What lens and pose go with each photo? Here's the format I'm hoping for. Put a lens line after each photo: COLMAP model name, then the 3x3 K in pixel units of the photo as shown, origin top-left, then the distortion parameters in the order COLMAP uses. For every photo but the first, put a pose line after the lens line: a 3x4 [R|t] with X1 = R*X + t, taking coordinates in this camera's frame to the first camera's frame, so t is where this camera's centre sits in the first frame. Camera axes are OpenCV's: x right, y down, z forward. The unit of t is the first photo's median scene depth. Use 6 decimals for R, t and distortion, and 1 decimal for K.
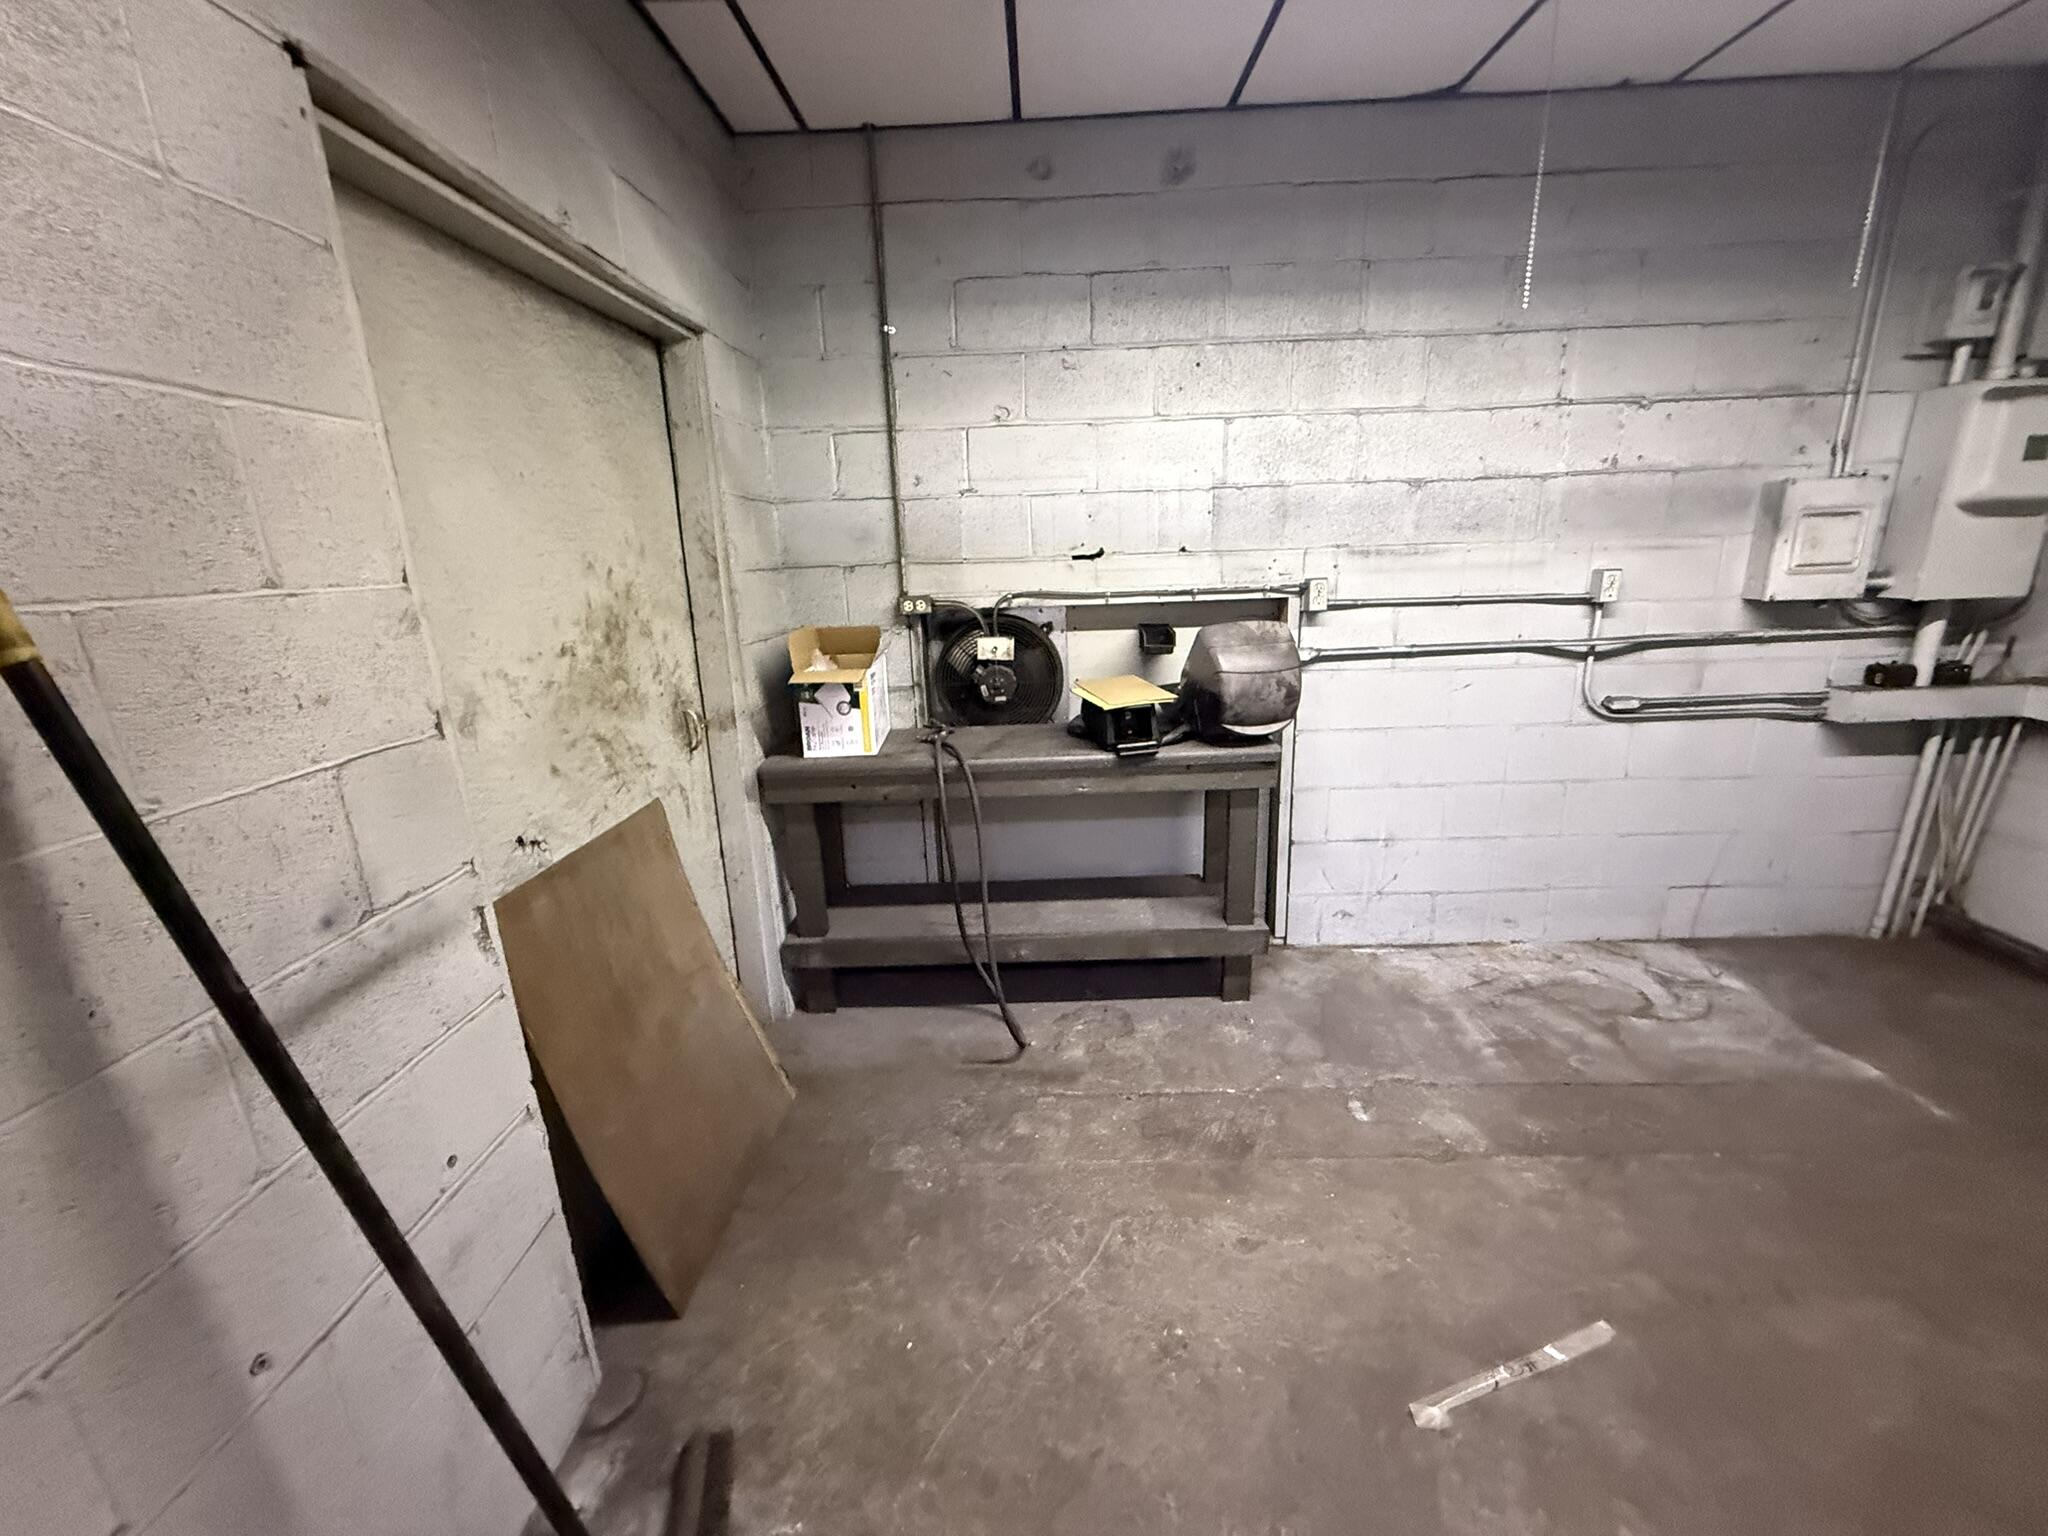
lens RADIAL K [[818.0, 0, 1024.1], [0, 818.0, 772.5], [0, 0, 1]] dist [-0.000450, 0.000053]
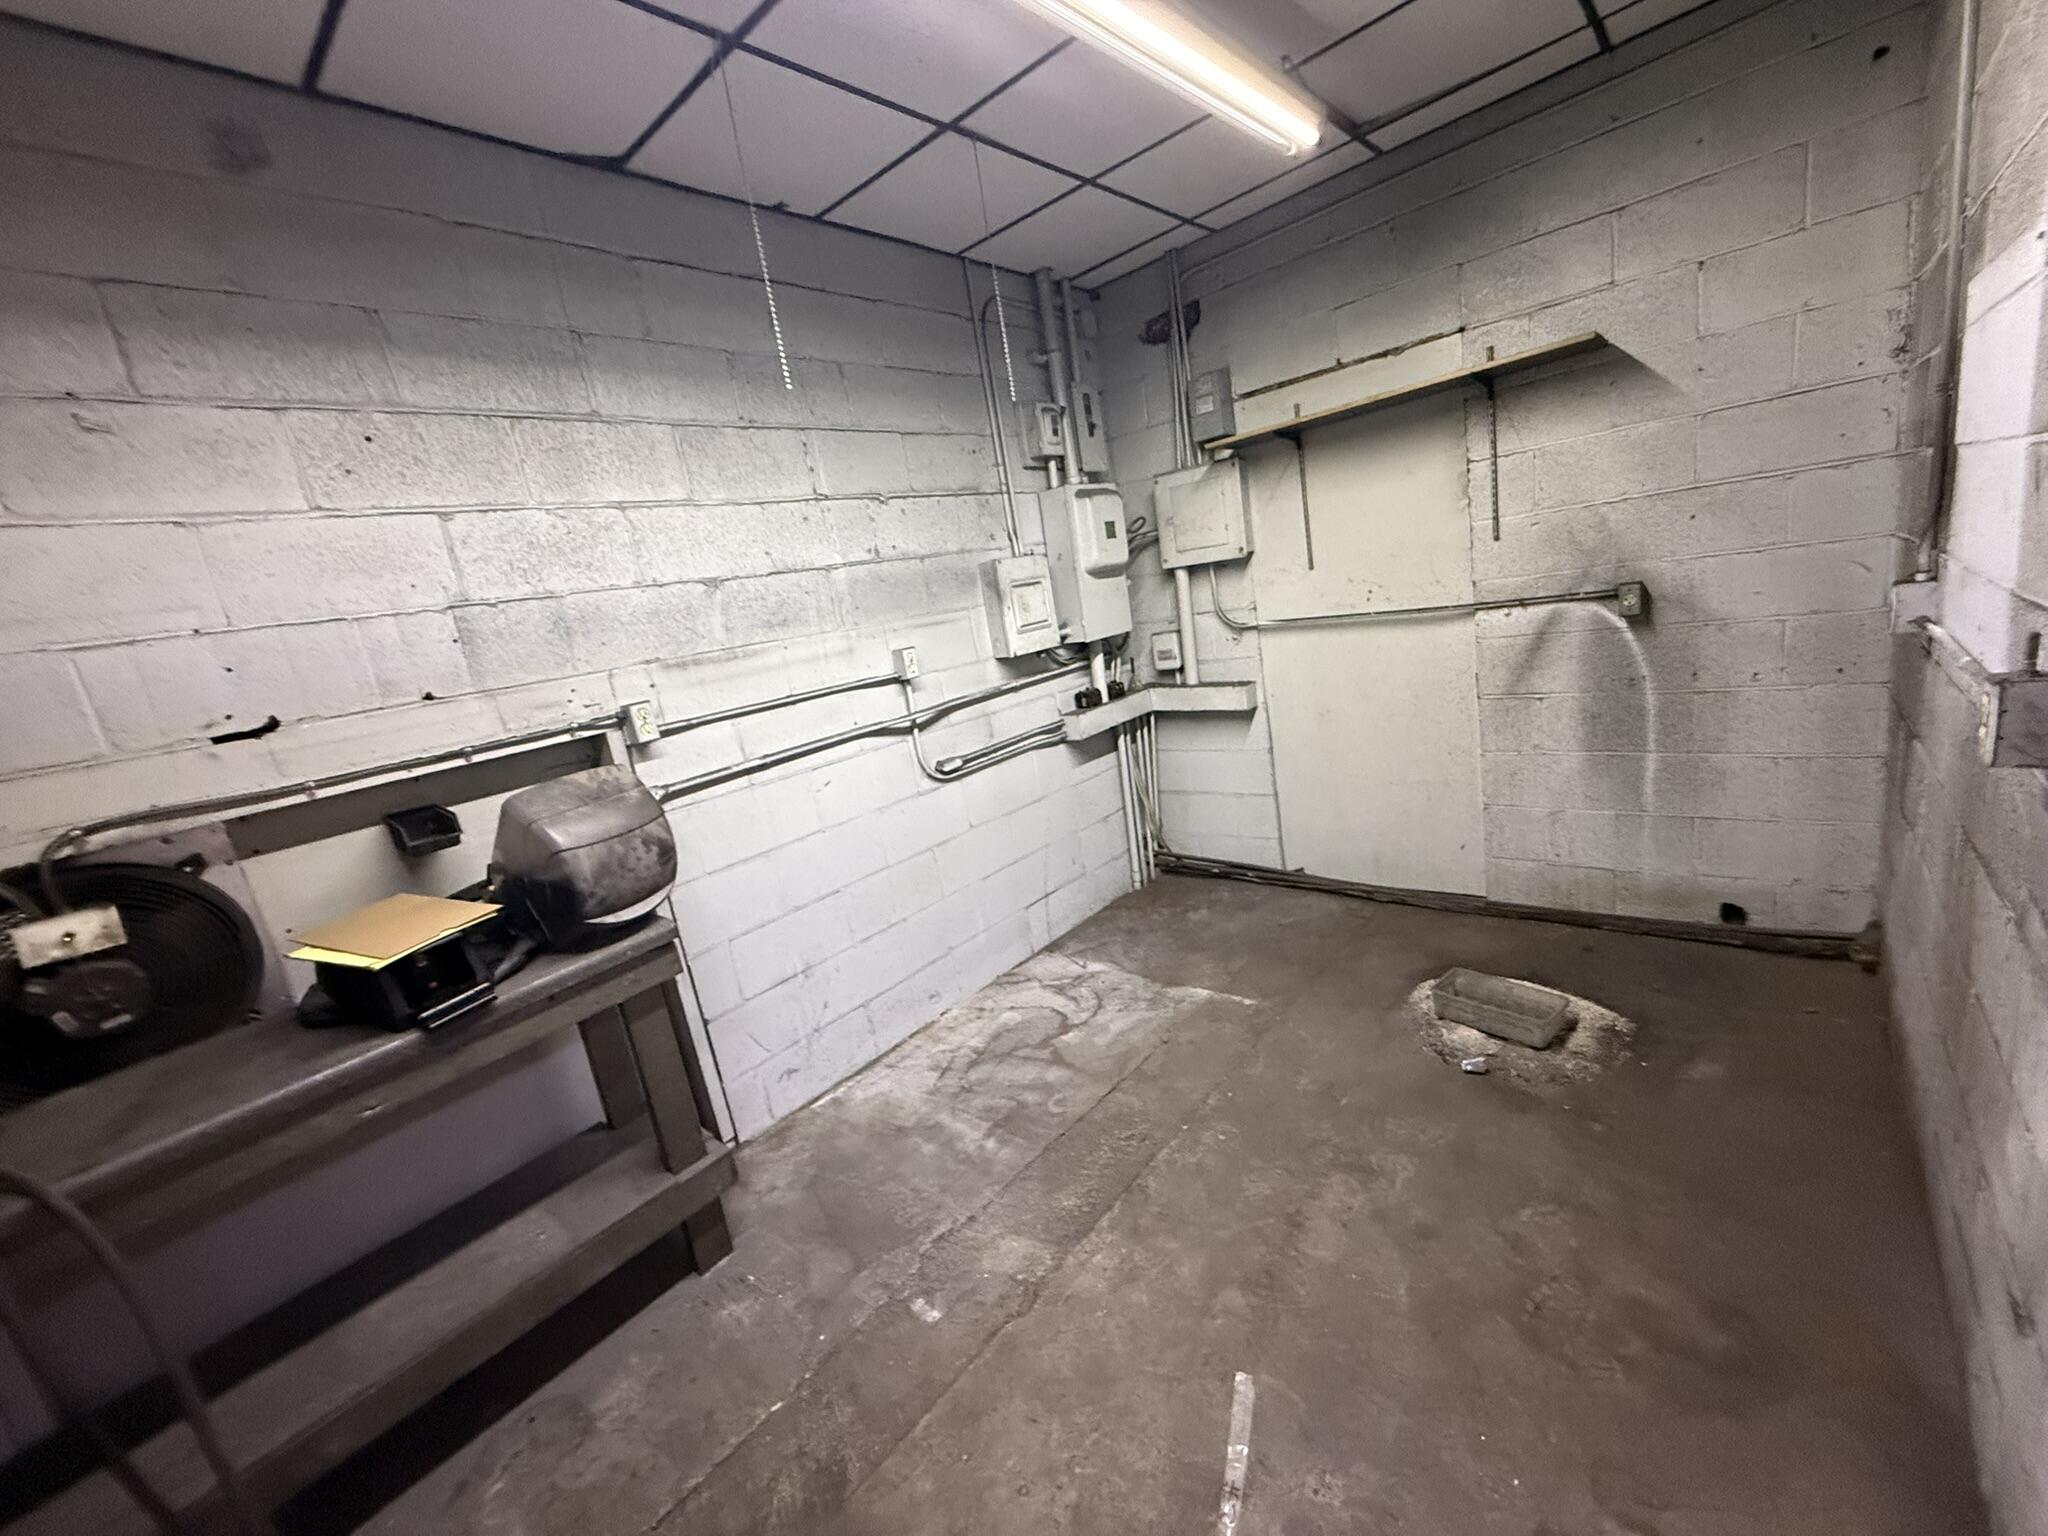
lens RADIAL K [[818.0, 0, 1019.9], [0, 818.0, 771.2], [0, 0, 1]] dist [-0.000450, 0.000053]
pose [[0.644462, -0.231171, 0.728855, -0.000179], [0.329966, 0.943962, 0.007636, -0.056802], [-0.689776, 0.235576, 0.684626, 0.208483]]
